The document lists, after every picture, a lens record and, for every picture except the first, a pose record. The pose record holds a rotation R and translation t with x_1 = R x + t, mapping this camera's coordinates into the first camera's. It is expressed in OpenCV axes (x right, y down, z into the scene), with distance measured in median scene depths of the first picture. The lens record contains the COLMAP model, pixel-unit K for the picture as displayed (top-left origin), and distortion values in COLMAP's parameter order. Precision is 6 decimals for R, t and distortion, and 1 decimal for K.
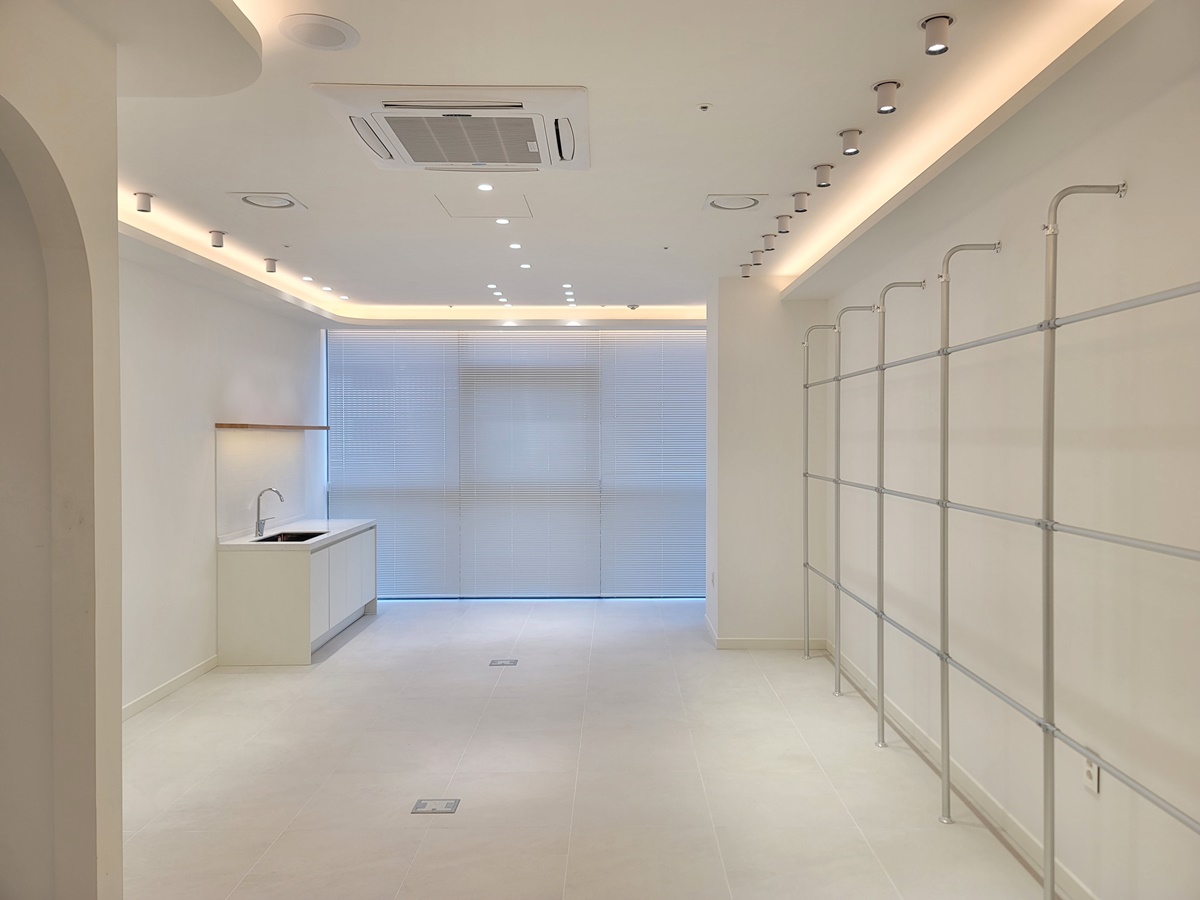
lens RADIAL K [[874.4, 0, 600.0], [0, 874.4, 450.0], [0, 0, 1]] dist [0.044749, -0.001071]
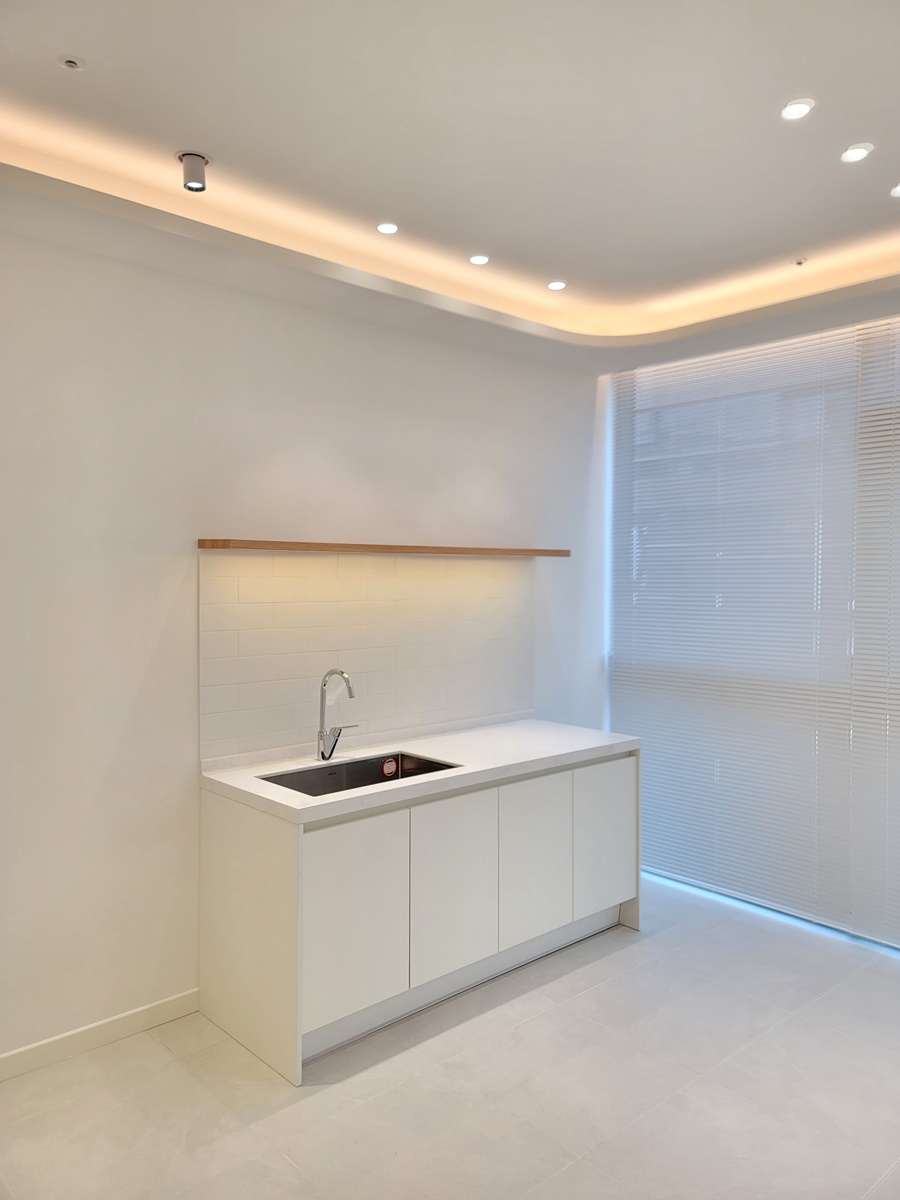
lens RADIAL K [[874.4, 0, 450.0], [0, 874.4, 600.0], [0, 0, 1]] dist [0.044749, -0.001071]
pose [[0.683273, 0.023175, -0.729795, 0.035867], [-0.013845, 0.999728, 0.018784, -0.006363], [0.730032, -0.002730, 0.683407, 0.709382]]
